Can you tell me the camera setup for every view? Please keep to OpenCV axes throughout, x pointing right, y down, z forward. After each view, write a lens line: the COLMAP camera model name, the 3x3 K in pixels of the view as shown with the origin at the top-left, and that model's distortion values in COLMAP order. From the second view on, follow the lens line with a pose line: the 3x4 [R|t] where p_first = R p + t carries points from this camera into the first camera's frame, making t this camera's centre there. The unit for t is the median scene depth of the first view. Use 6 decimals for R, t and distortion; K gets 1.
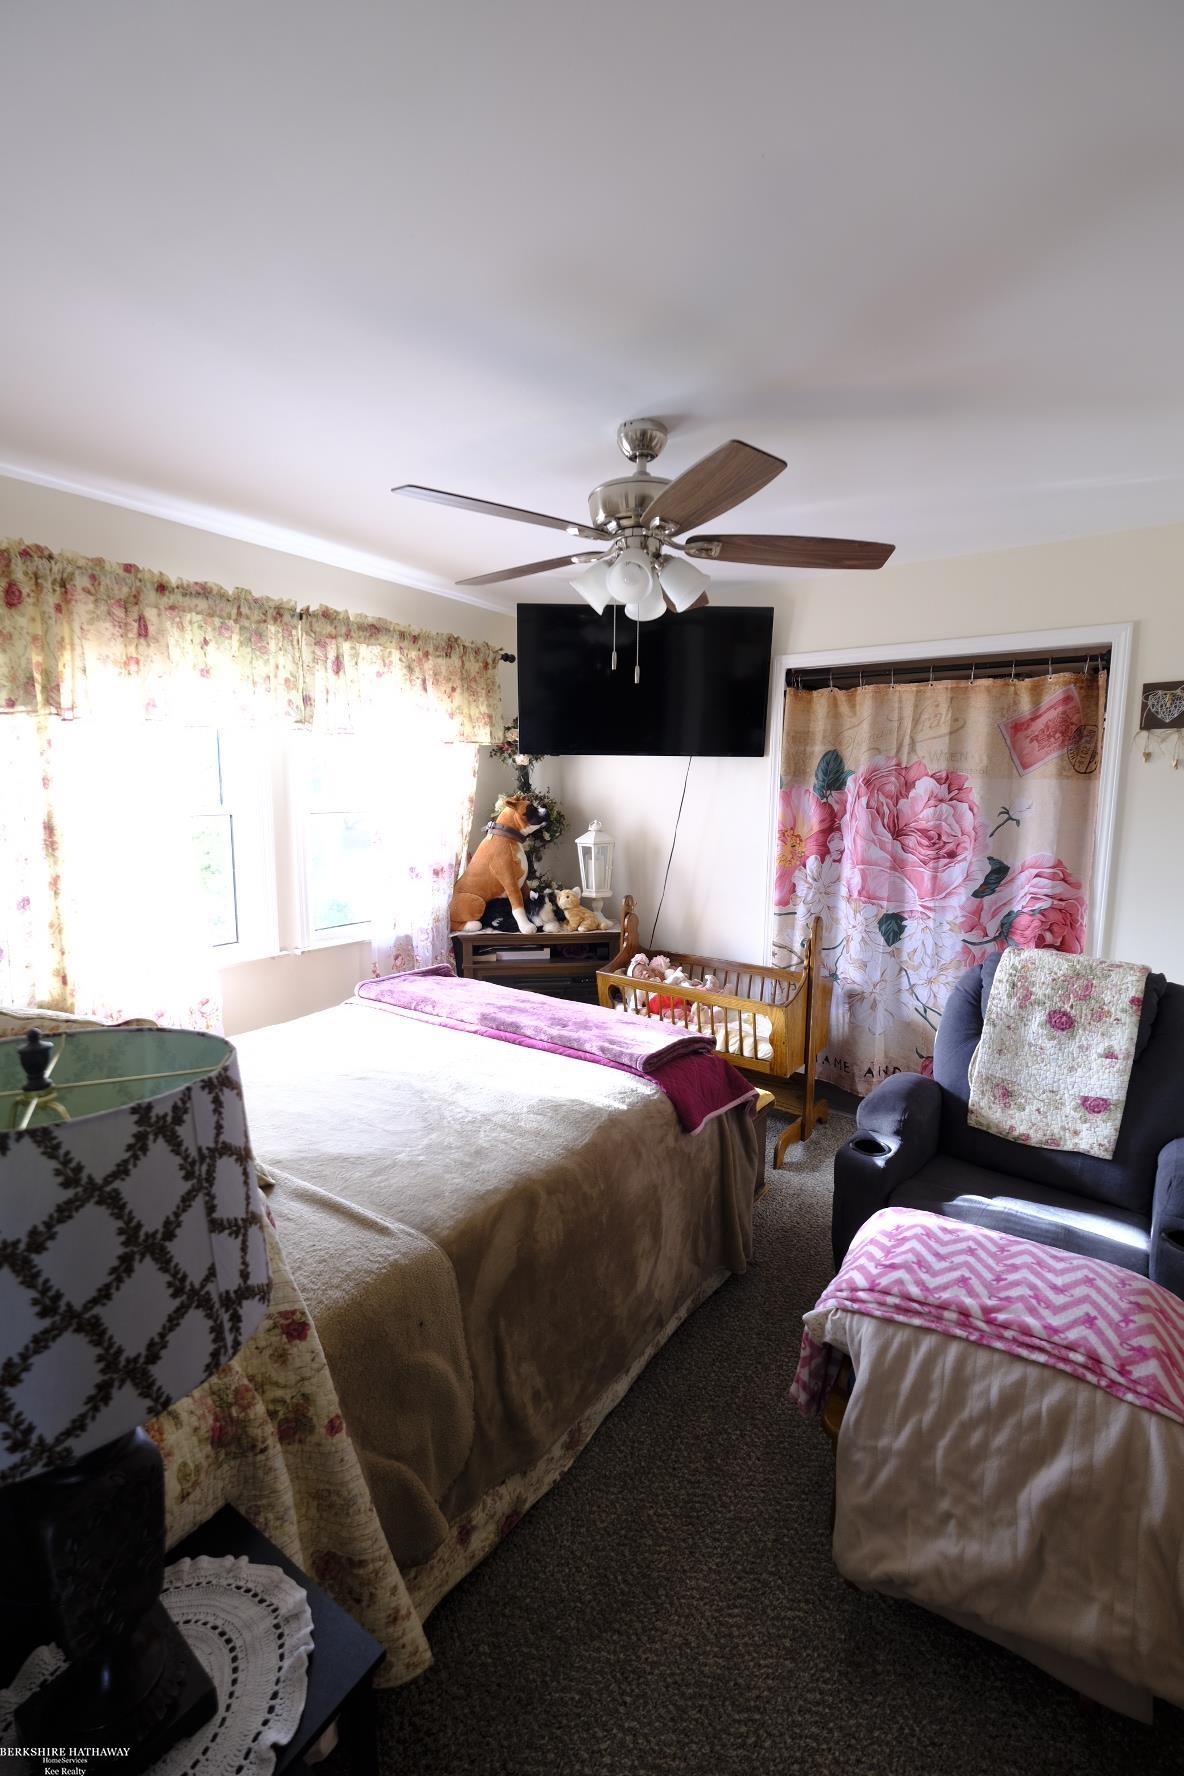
lens RADIAL K [[777.3, 0, 592.0], [0, 777.3, 888.0], [0, 0, 1]] dist [0.000447, 0.000113]
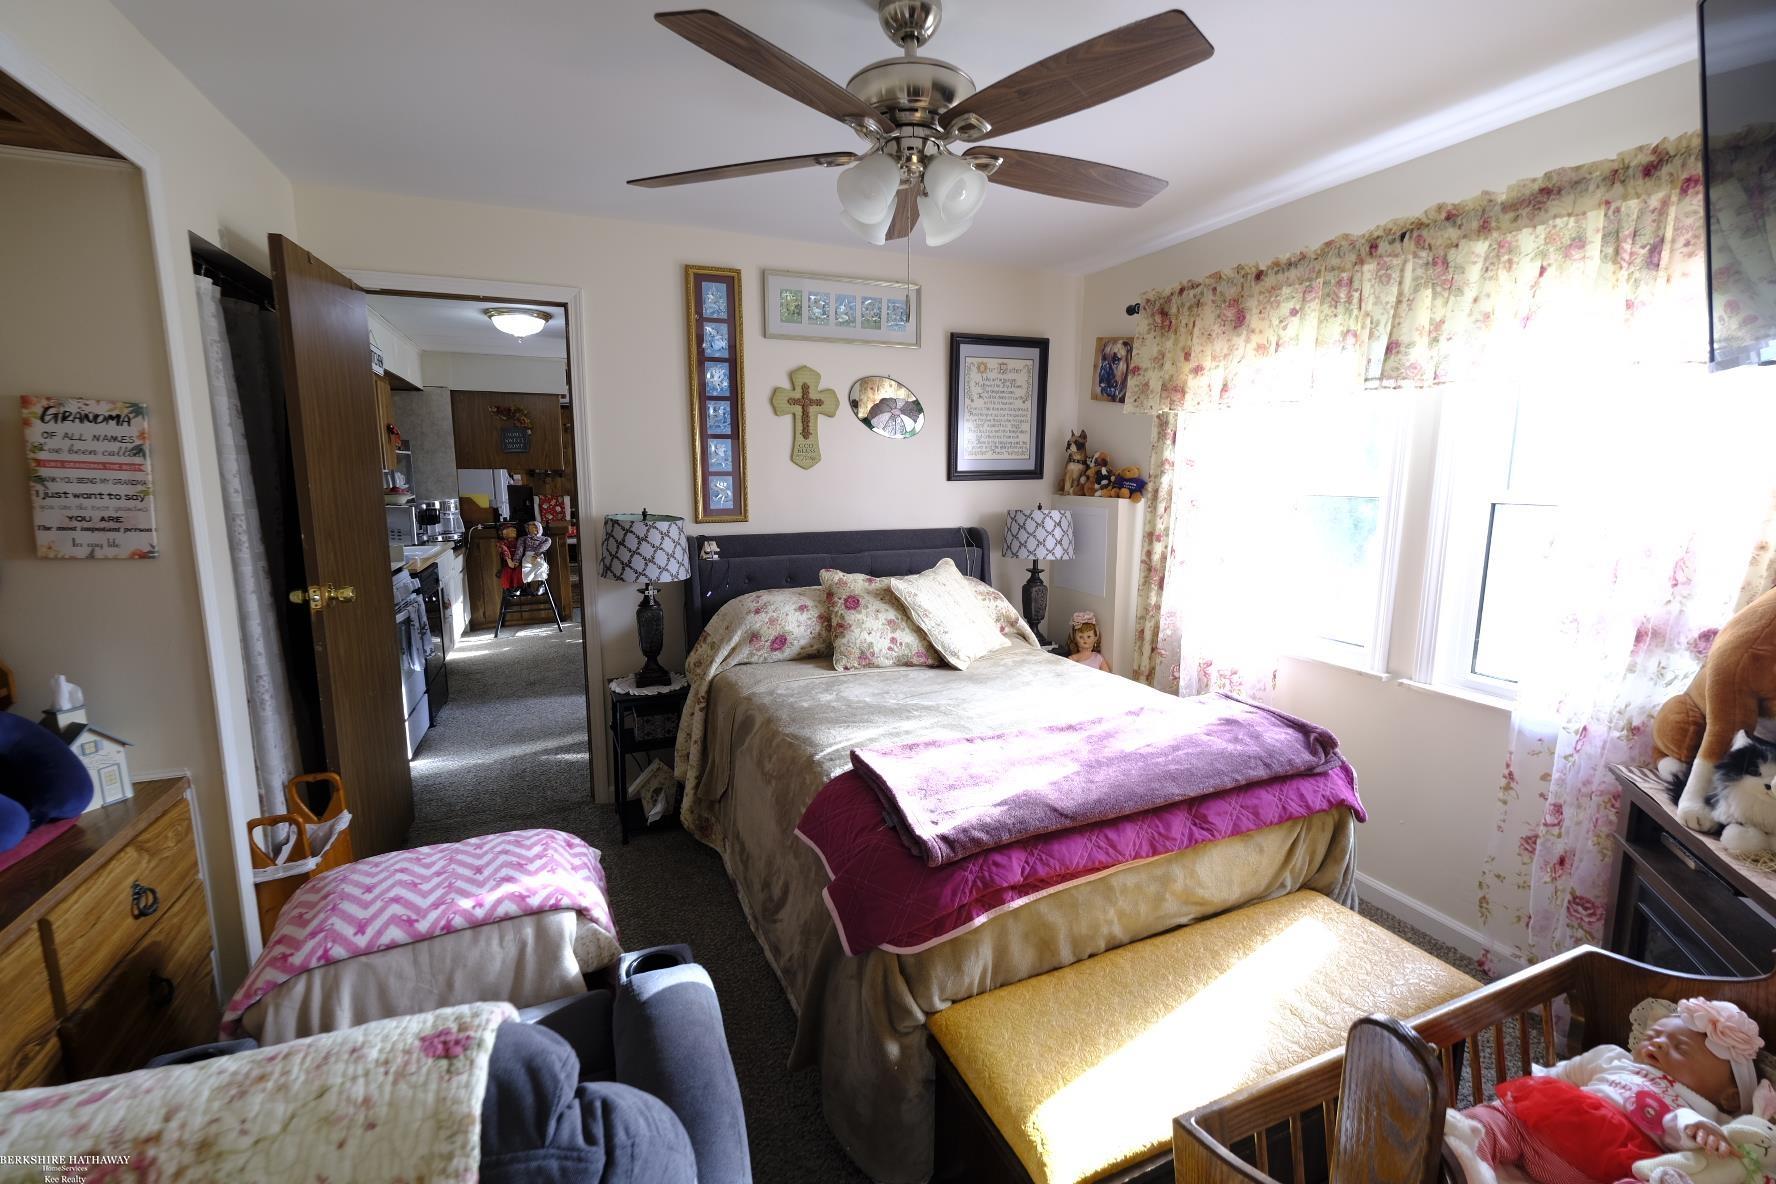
lens RADIAL K [[777.3, 0, 888.0], [0, 777.3, 592.0], [0, 0, 1]] dist [0.000447, 0.000113]
pose [[-0.513721, 0.120106, -0.849509, 0.655849], [-0.129399, 0.967980, 0.215107, -0.131628], [0.848143, 0.220430, -0.481730, 1.178901]]
